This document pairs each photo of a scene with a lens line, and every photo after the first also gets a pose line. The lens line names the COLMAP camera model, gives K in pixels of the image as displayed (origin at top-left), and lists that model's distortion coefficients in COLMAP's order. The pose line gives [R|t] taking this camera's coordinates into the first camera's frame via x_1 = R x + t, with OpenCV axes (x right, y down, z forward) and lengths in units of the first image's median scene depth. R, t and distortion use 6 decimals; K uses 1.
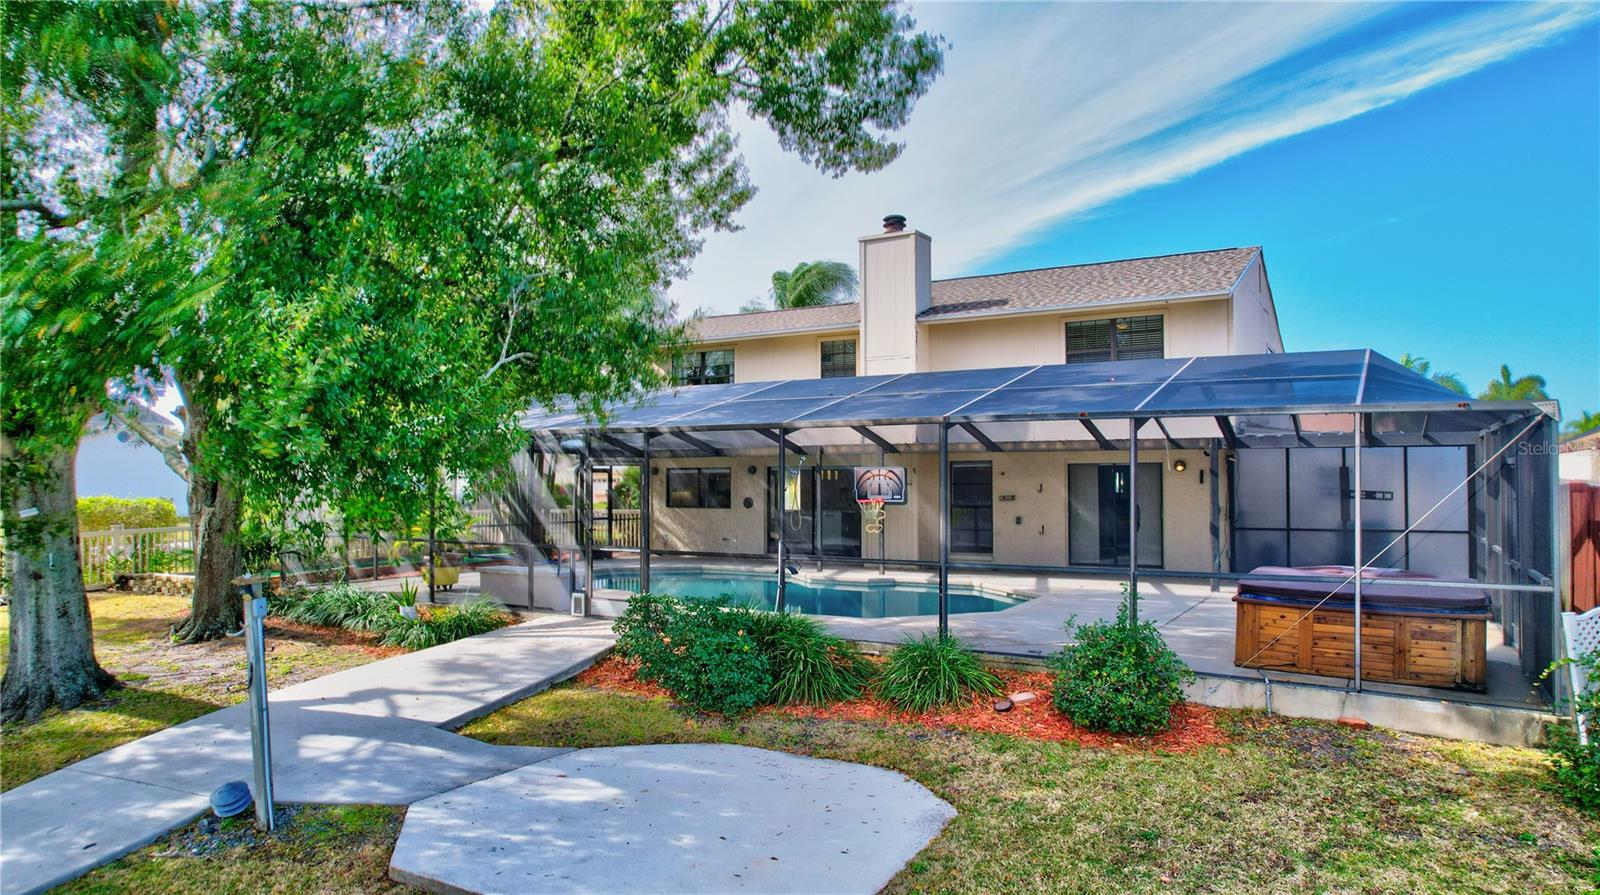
lens RADIAL K [[1021.0, 0, 803.2], [0, 1021.0, 448.4], [0, 0, 1]] dist [-0.051147, 0.032661]
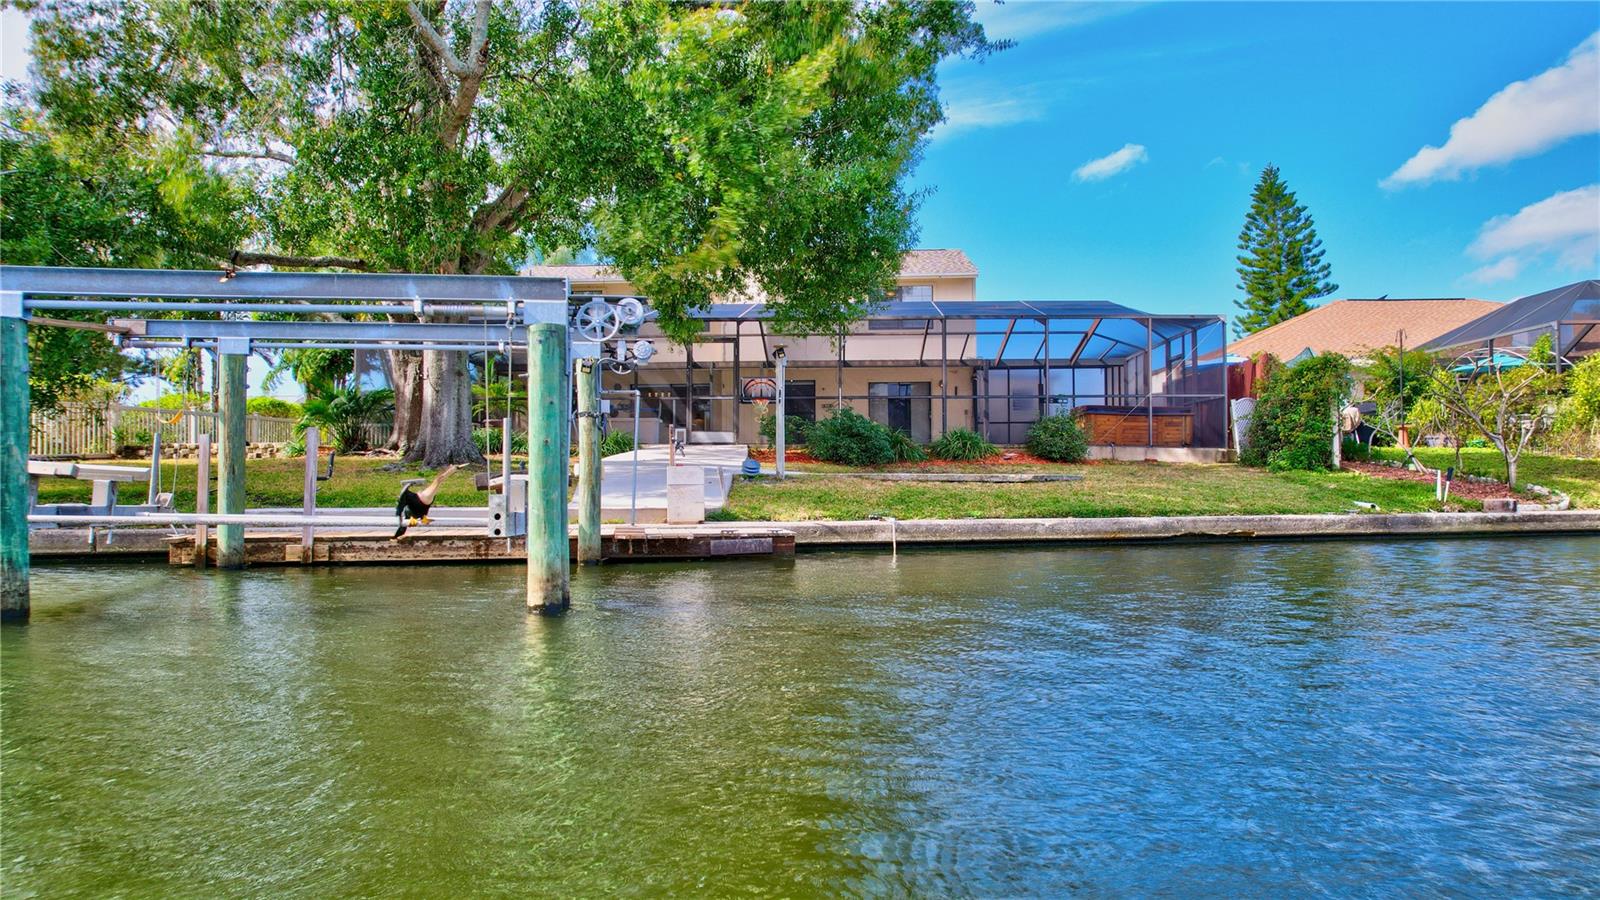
lens RADIAL K [[1021.0, 0, 797.1], [0, 1021.0, 451.4], [0, 0, 1]] dist [-0.051147, 0.032661]
pose [[0.897756, 0.004624, 0.440469, -0.970125], [-0.004368, 0.999989, -0.001594, 0.239490], [-0.440472, -0.000493, 0.897766, -0.533638]]
